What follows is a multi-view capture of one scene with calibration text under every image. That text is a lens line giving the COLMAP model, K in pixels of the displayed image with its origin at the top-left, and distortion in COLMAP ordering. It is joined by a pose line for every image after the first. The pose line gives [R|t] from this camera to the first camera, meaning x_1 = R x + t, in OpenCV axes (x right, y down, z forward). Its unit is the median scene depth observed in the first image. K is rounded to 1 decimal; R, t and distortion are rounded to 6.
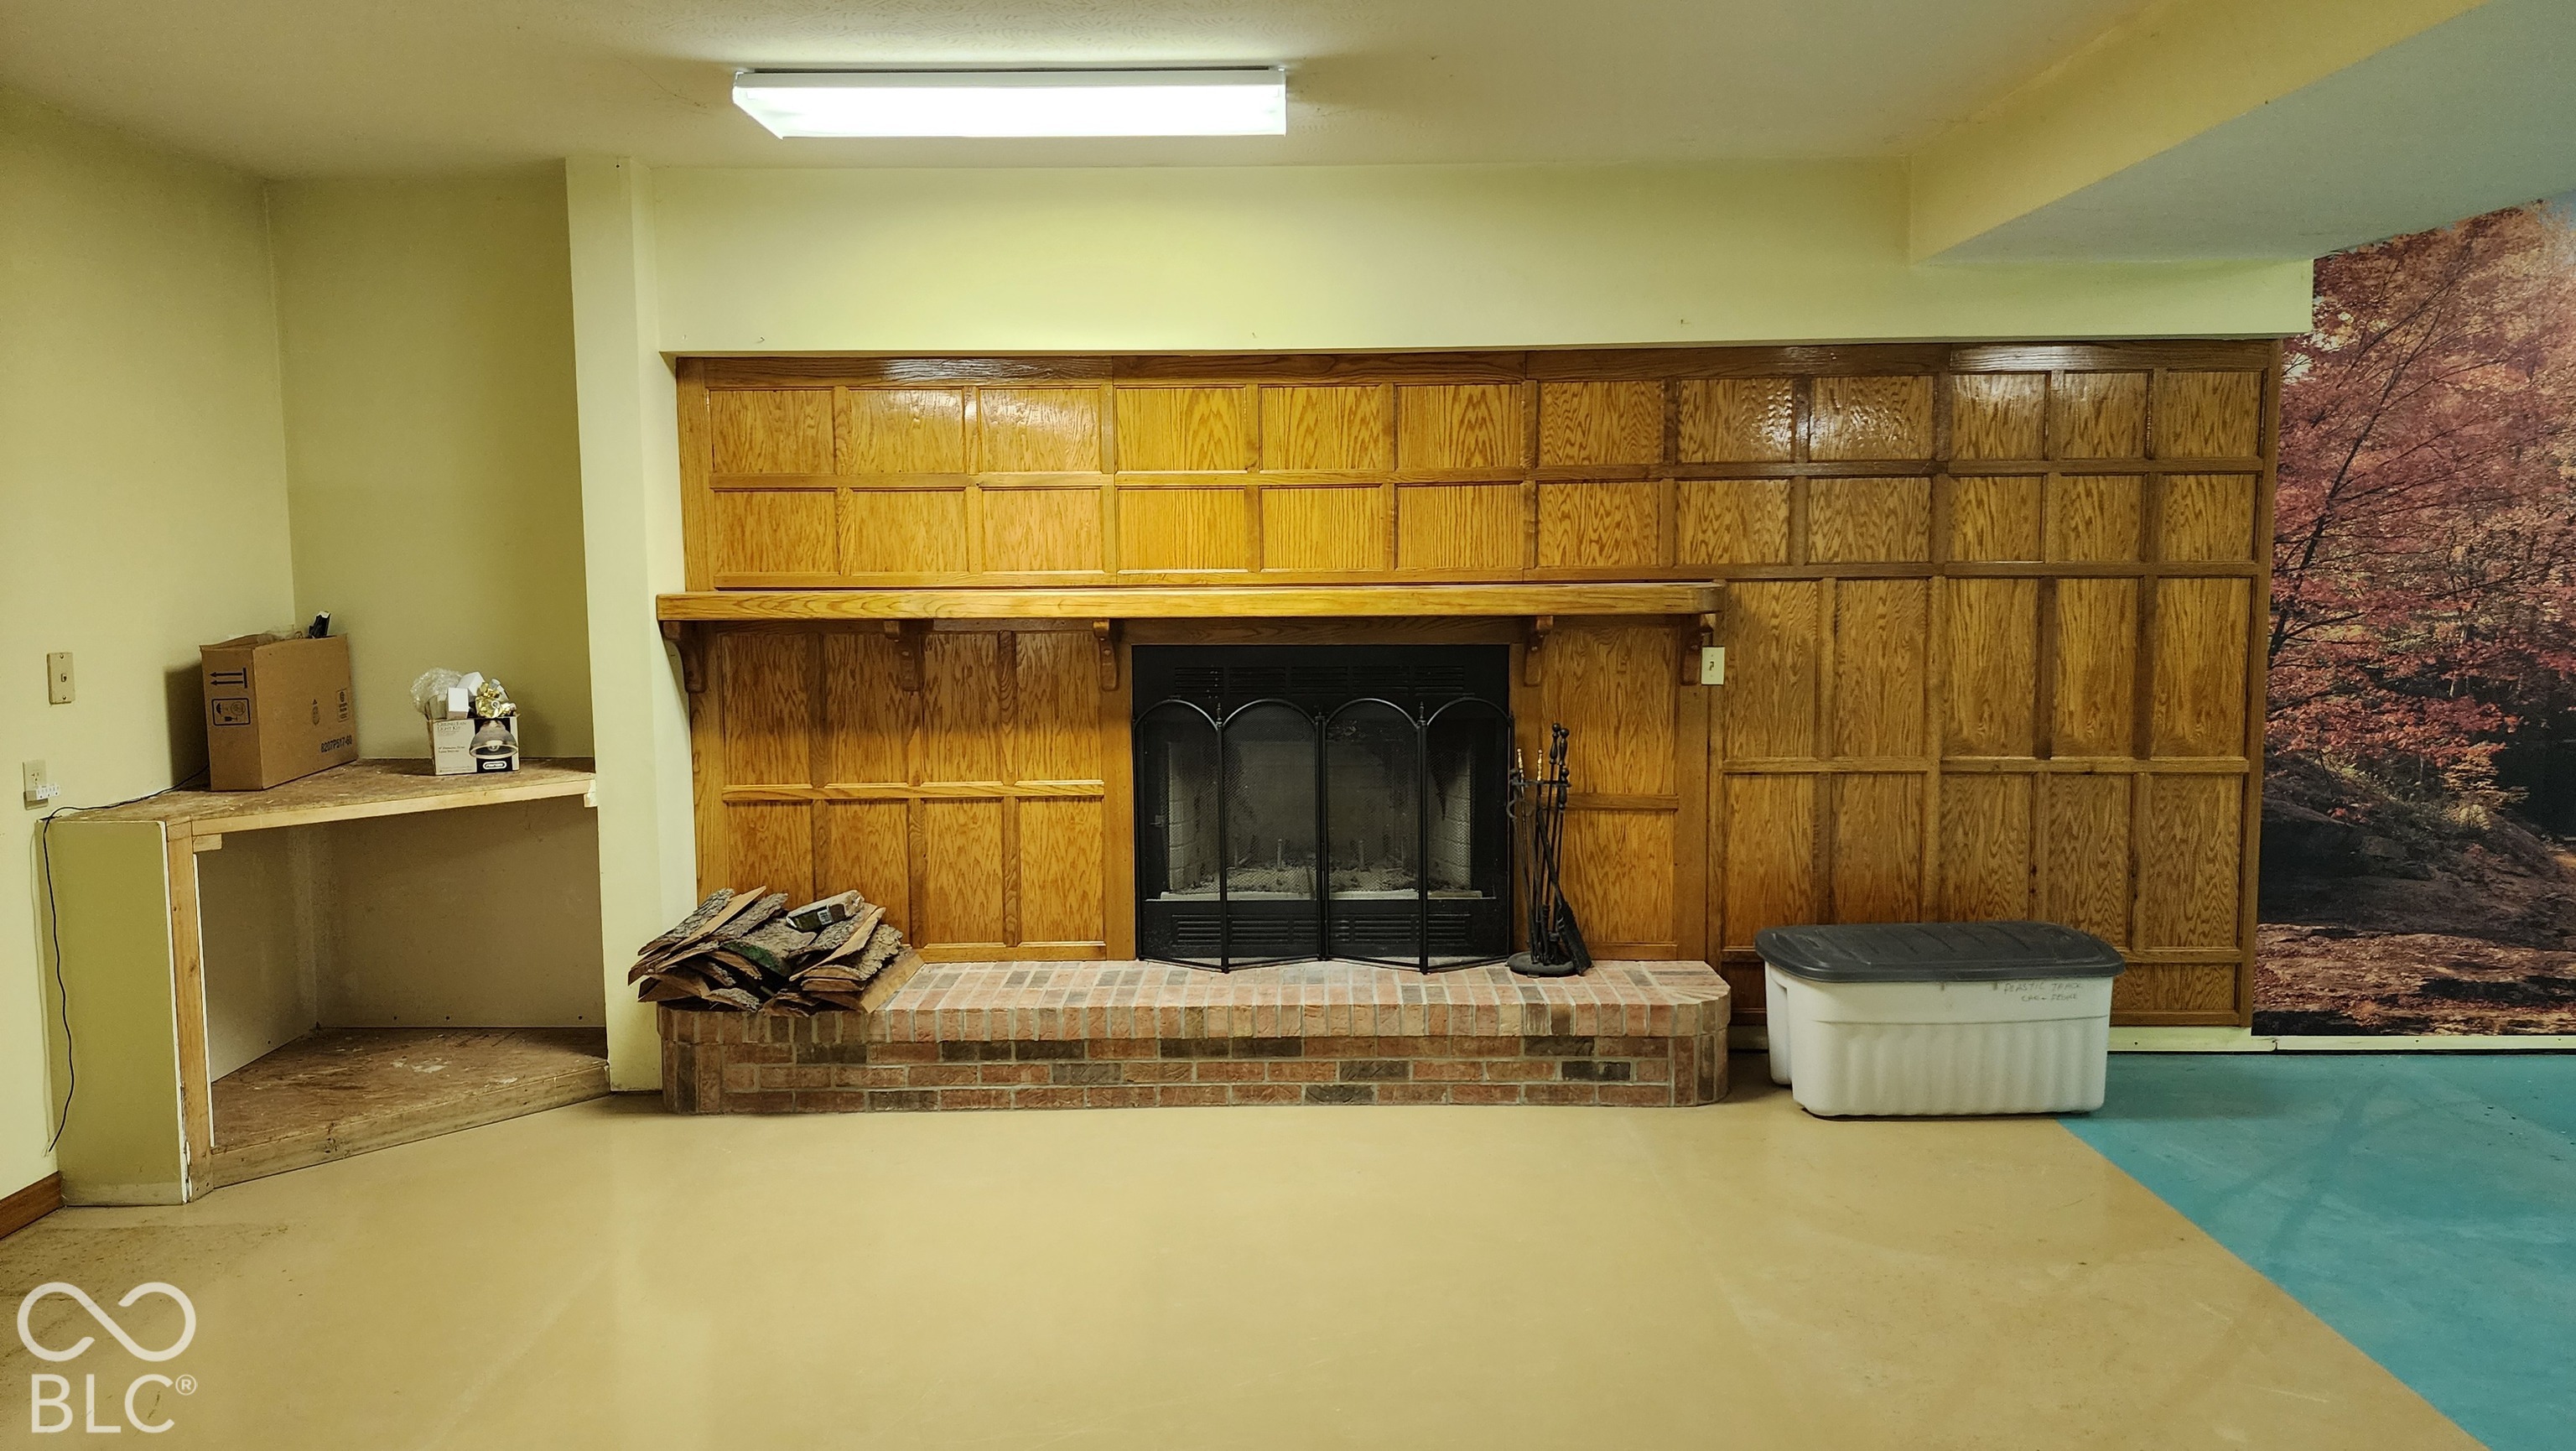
lens RADIAL K [[1721.5, 0, 1235.3], [0, 1721.5, 687.9], [0, 0, 1]] dist [0.066731, -0.056516]
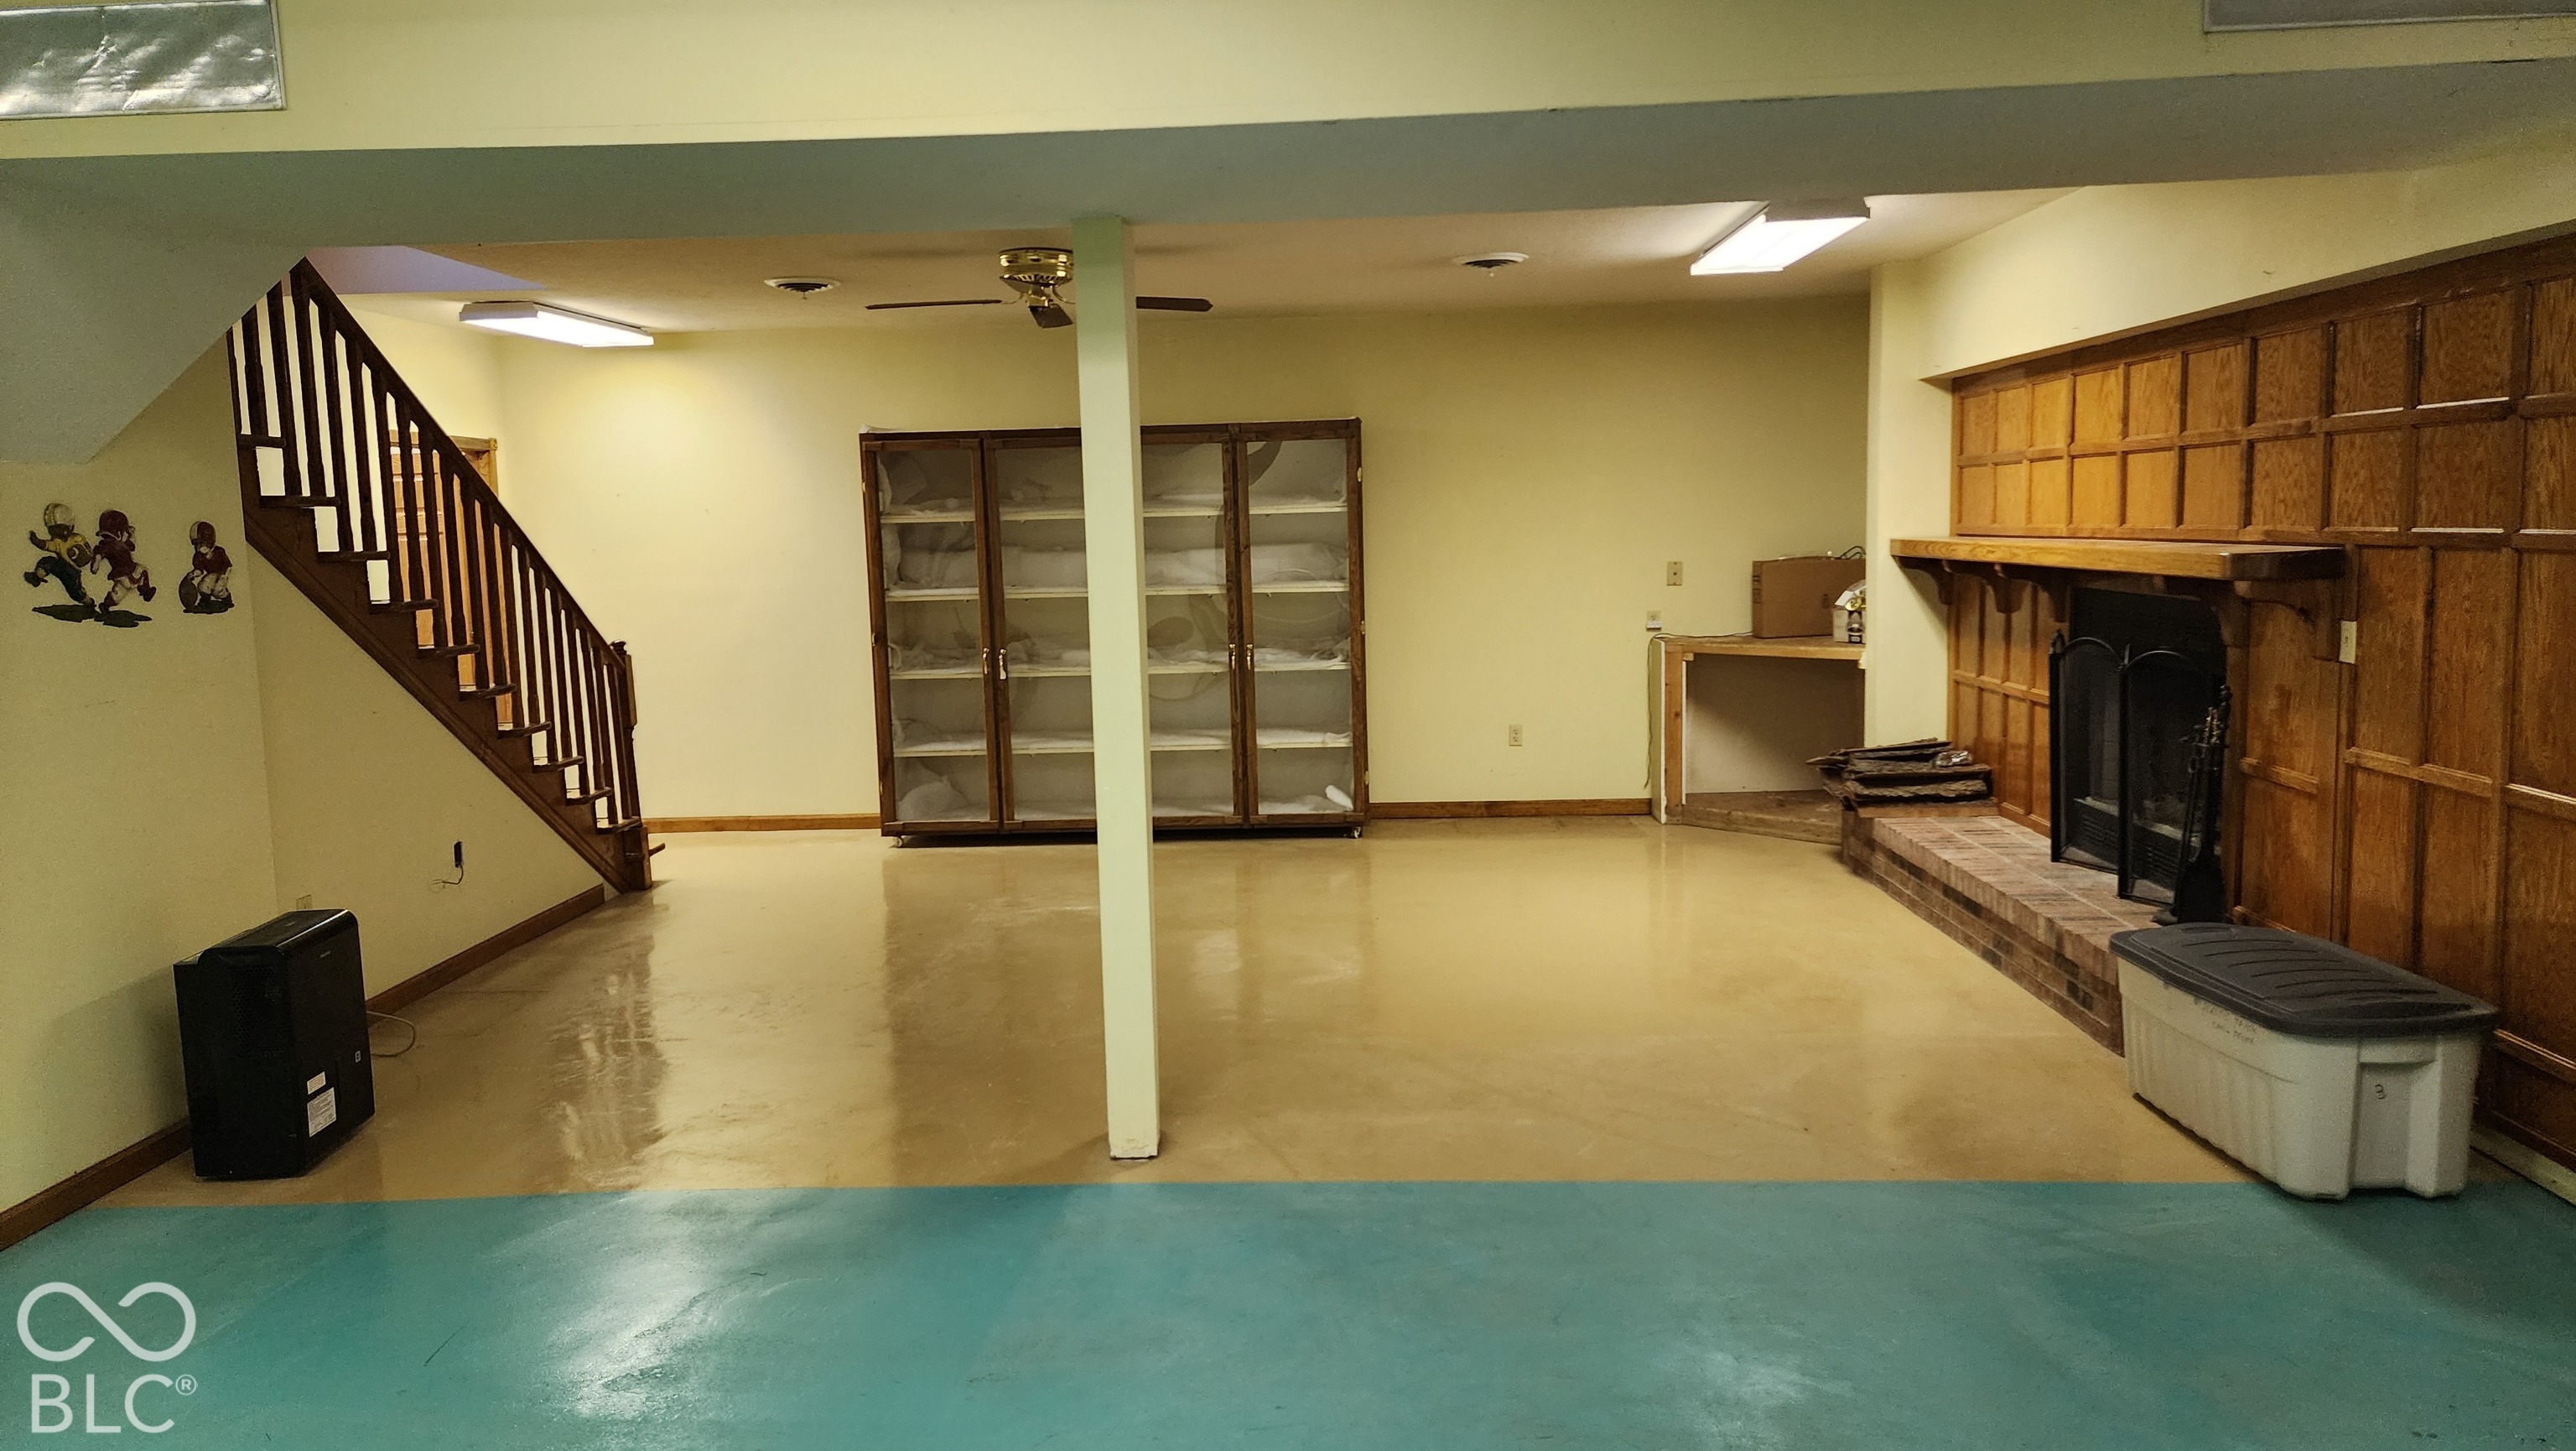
lens RADIAL K [[1721.5, 0, 1285.6], [0, 1721.5, 718.8], [0, 0, 1]] dist [0.066731, -0.056516]
pose [[-0.026388, 0.126136, -0.991662, 1.187819], [-0.050445, 0.990575, 0.127340, -0.060764], [0.998378, 0.053384, -0.019777, 0.473982]]
